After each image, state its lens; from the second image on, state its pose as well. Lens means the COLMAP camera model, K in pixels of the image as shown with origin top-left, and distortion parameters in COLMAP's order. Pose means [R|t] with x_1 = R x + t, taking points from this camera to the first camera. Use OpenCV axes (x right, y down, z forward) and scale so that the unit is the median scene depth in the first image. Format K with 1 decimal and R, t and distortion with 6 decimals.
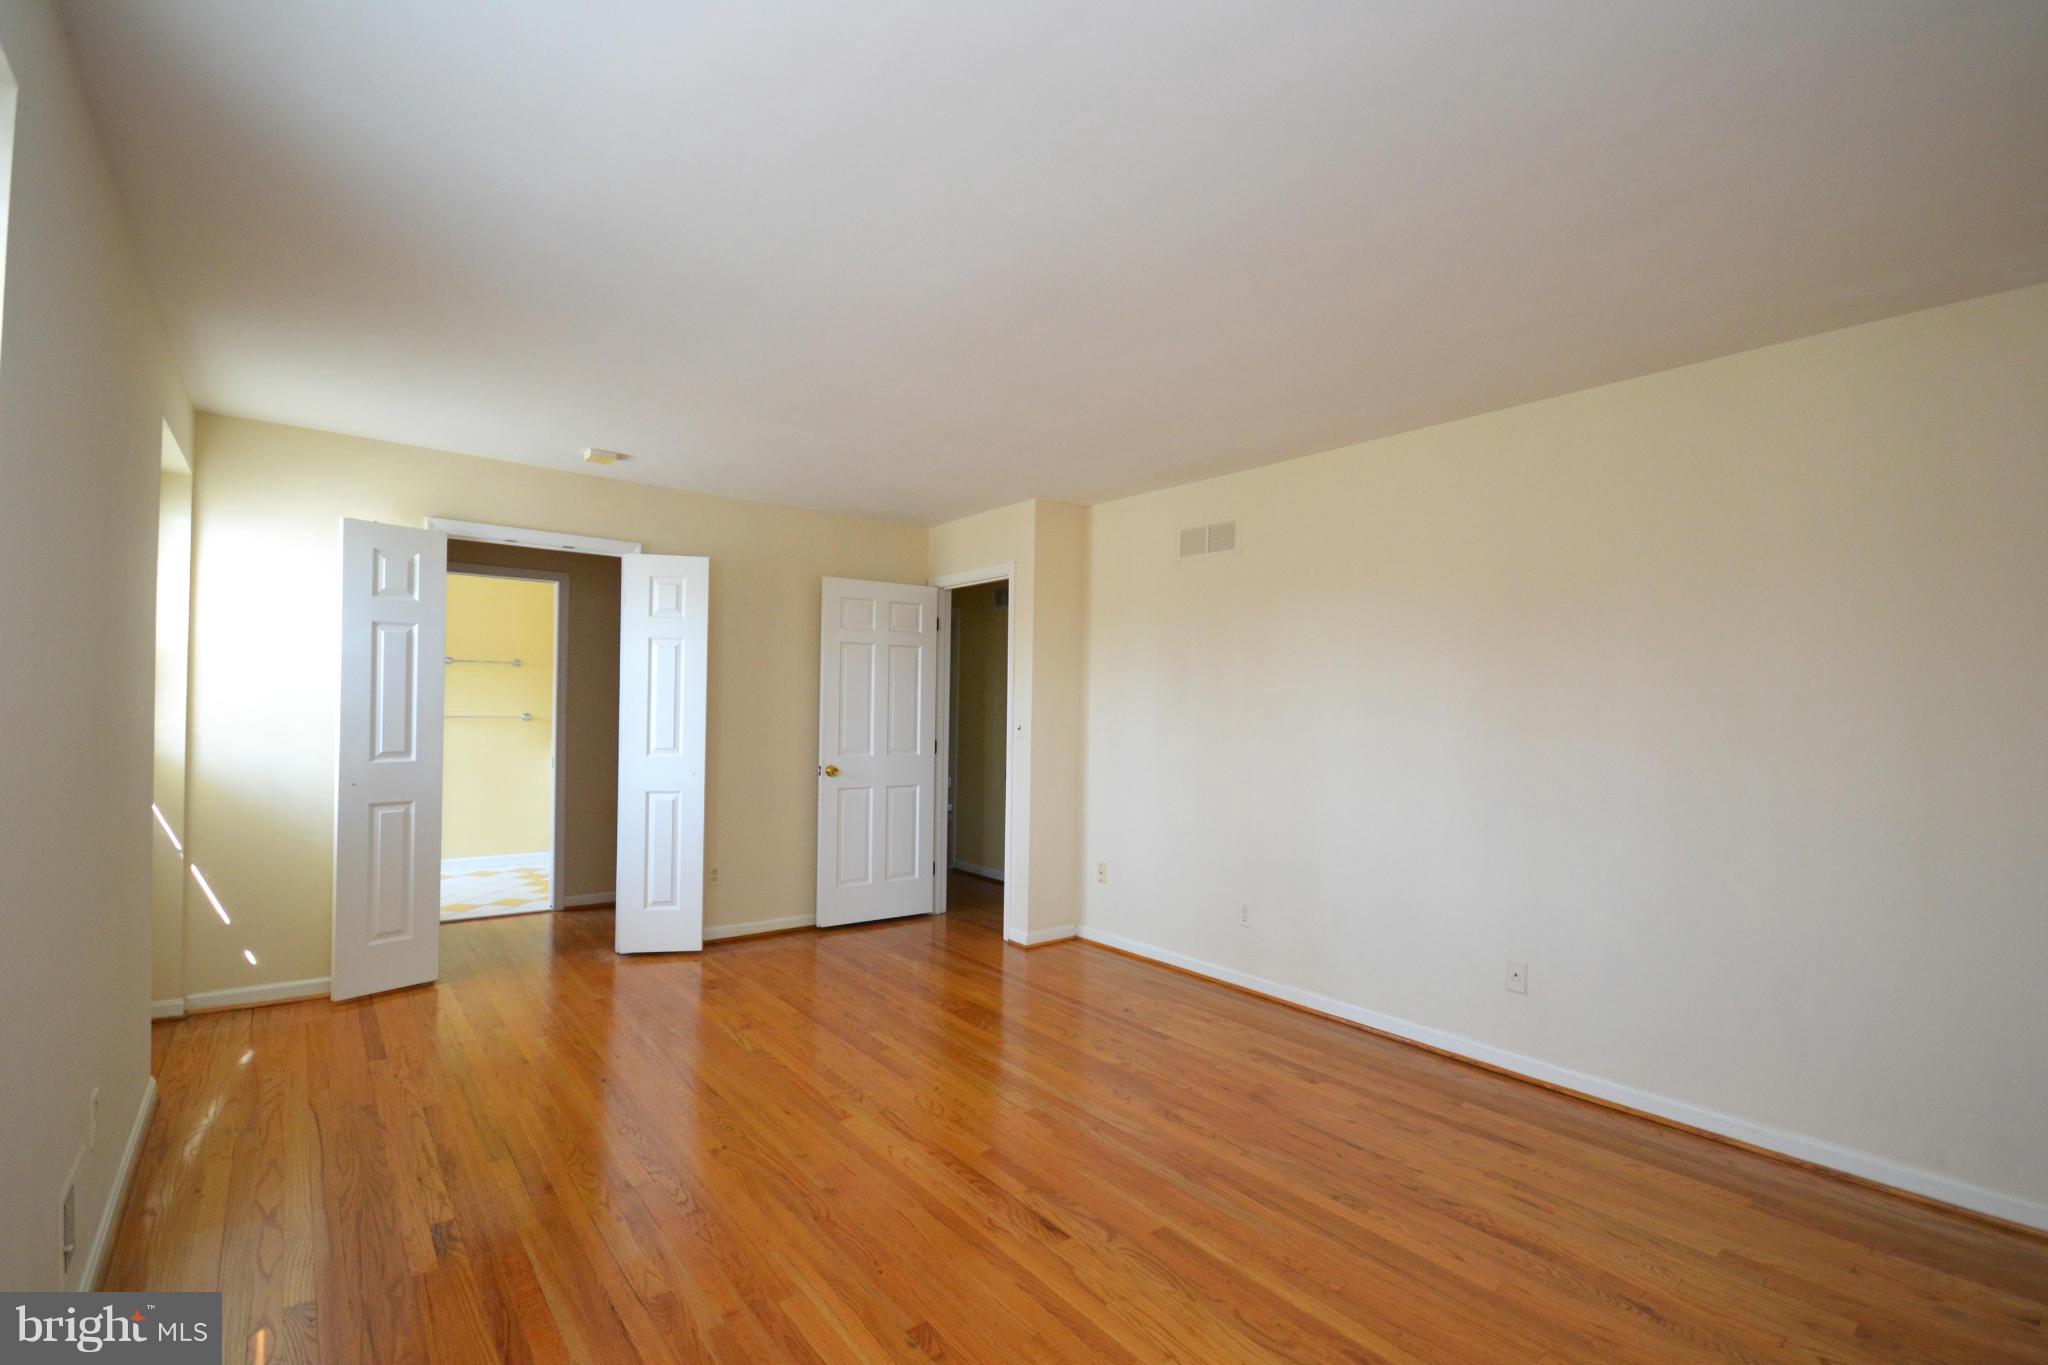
lens RADIAL K [[904.9, 0, 1018.2], [0, 904.9, 698.8], [0, 0, 1]] dist [-0.009462, -0.000427]
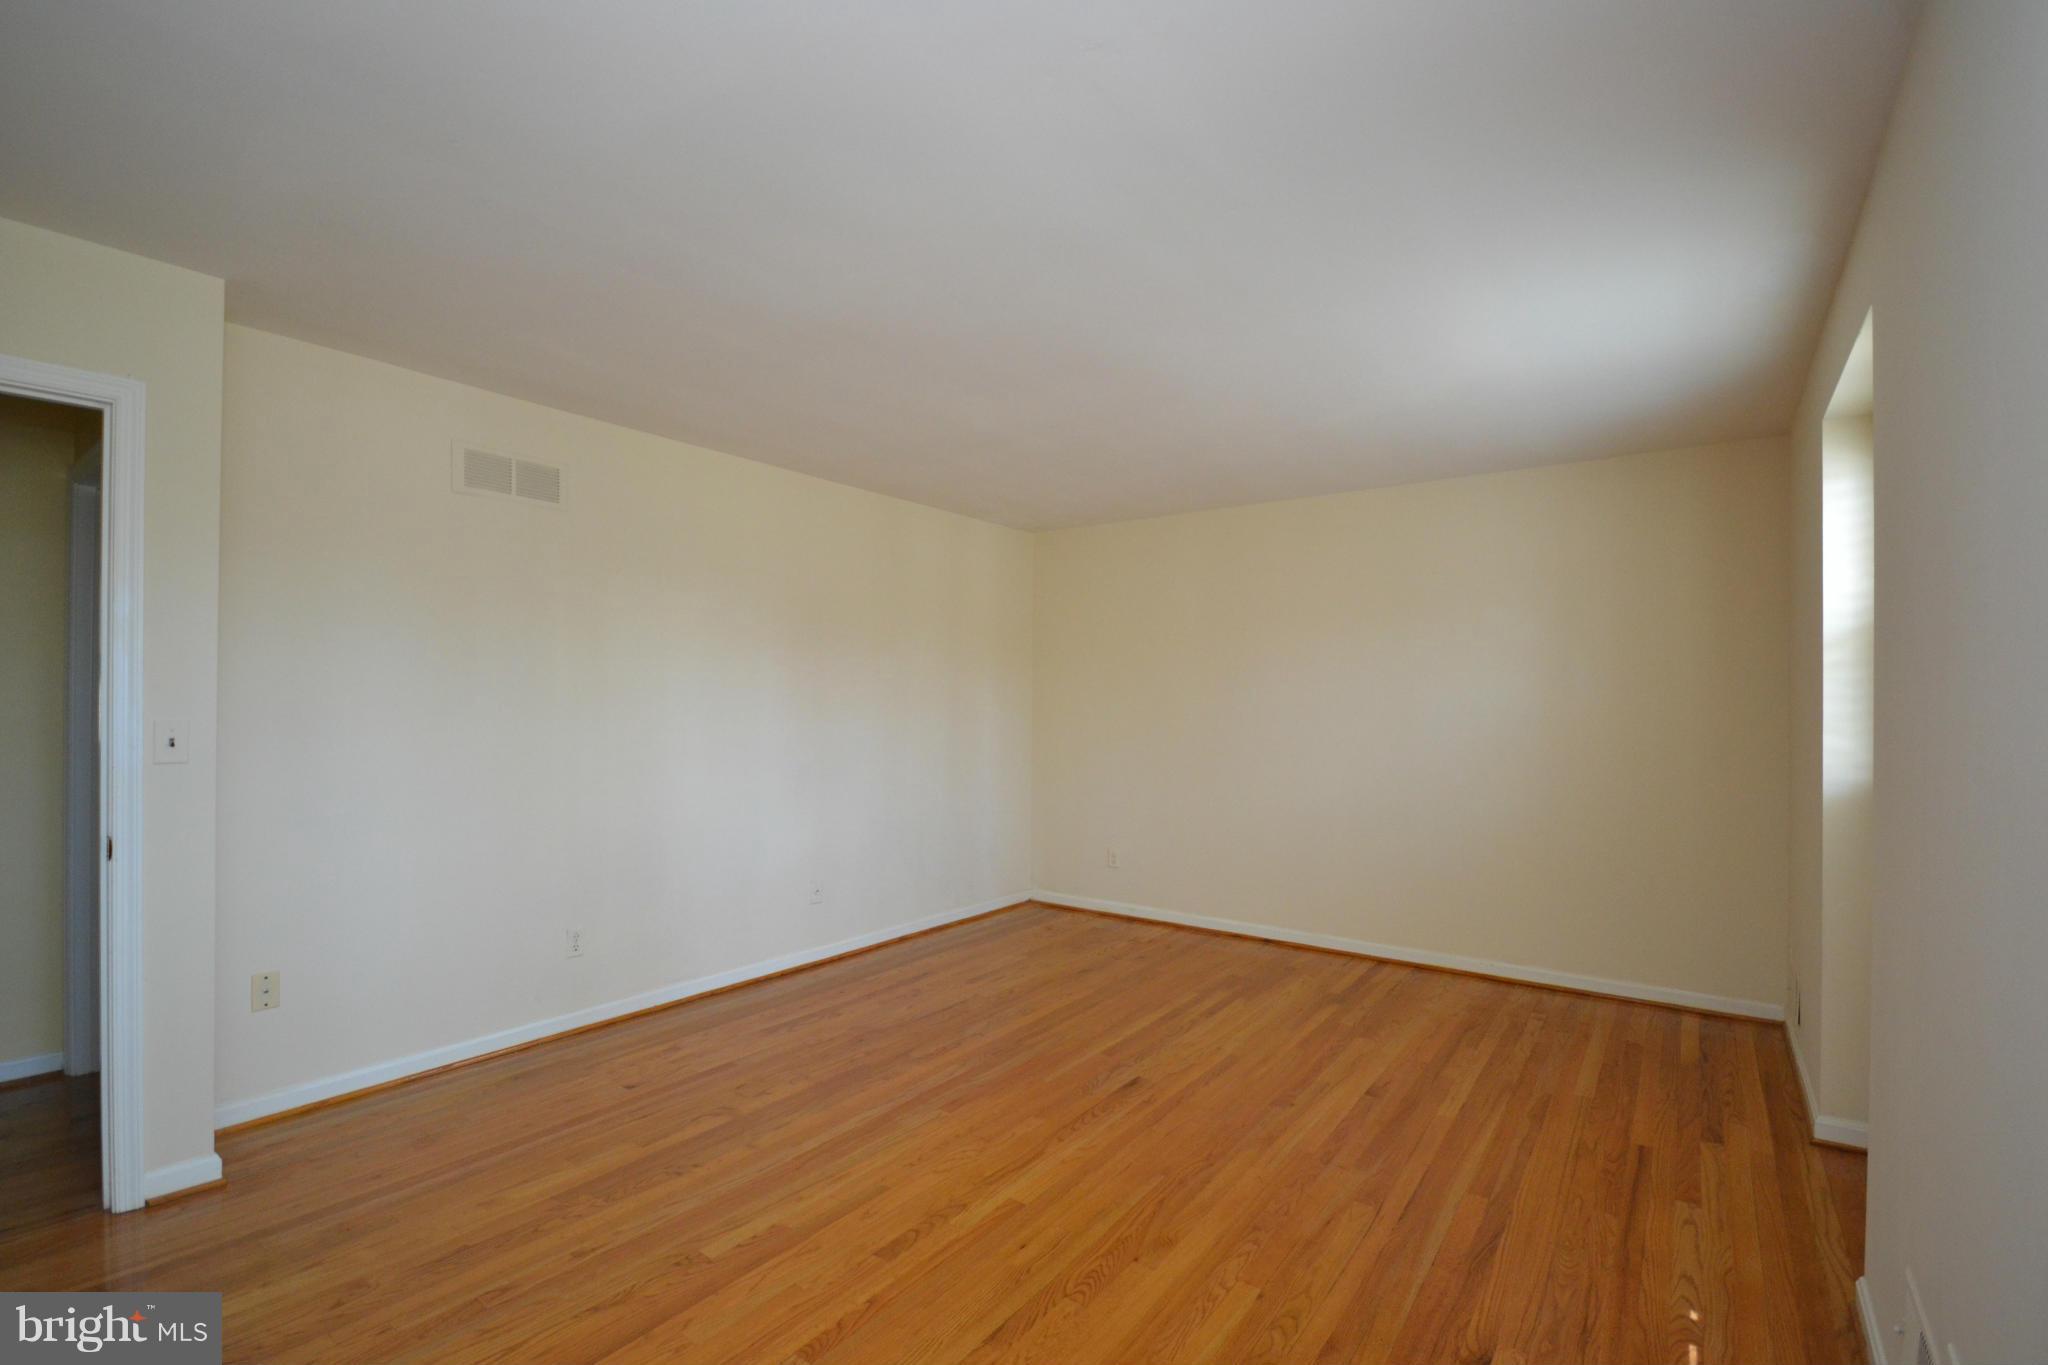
lens RADIAL K [[904.9, 0, 1018.2], [0, 904.9, 698.8], [0, 0, 1]] dist [-0.009462, -0.000427]
pose [[-0.249719, -0.014331, 0.968212, -0.974008], [-0.016316, 0.999811, 0.010590, -0.006842], [-0.968181, -0.013153, -0.249905, 1.193338]]
